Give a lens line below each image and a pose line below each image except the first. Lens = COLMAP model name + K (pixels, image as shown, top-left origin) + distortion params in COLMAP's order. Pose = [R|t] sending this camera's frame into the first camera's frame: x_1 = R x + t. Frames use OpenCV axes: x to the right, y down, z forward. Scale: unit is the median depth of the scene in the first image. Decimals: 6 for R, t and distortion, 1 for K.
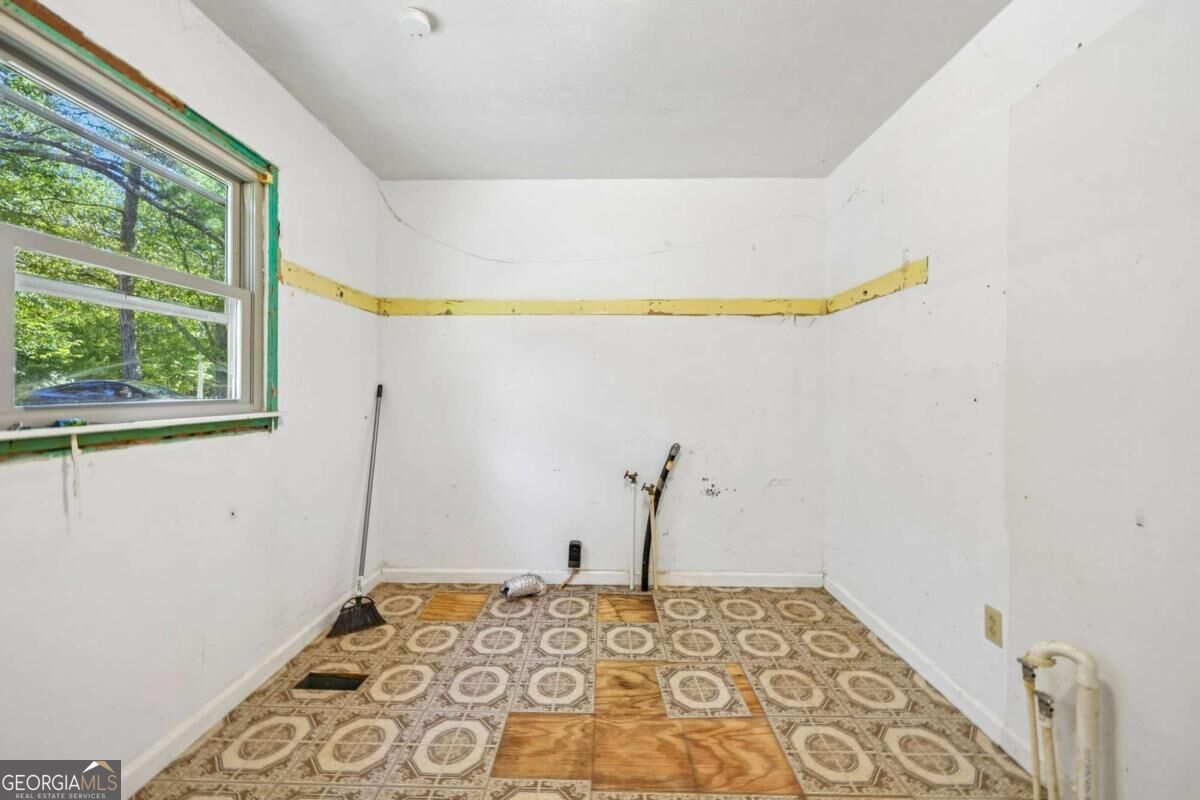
lens RADIAL K [[420.5, 0, 597.5], [0, 420.5, 394.1], [0, 0, 1]] dist [0.000038, -0.000087]
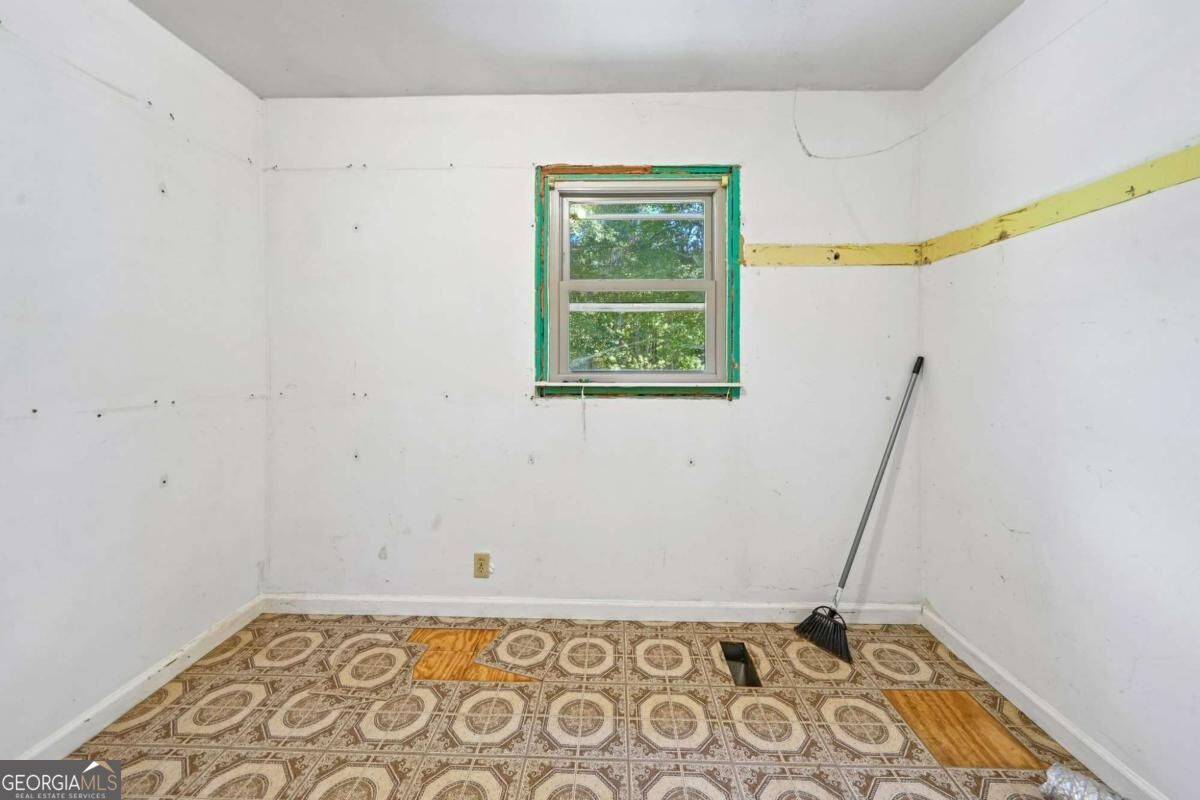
lens RADIAL K [[435.3, 0, 601.9], [0, 435.3, 347.3], [0, 0, 1]] dist [0.000612, -0.000102]
pose [[0.018411, -0.039343, -0.999056, 0.373807], [-0.013623, 0.999123, -0.039596, -0.001112], [0.999738, 0.014339, 0.017859, 0.612685]]
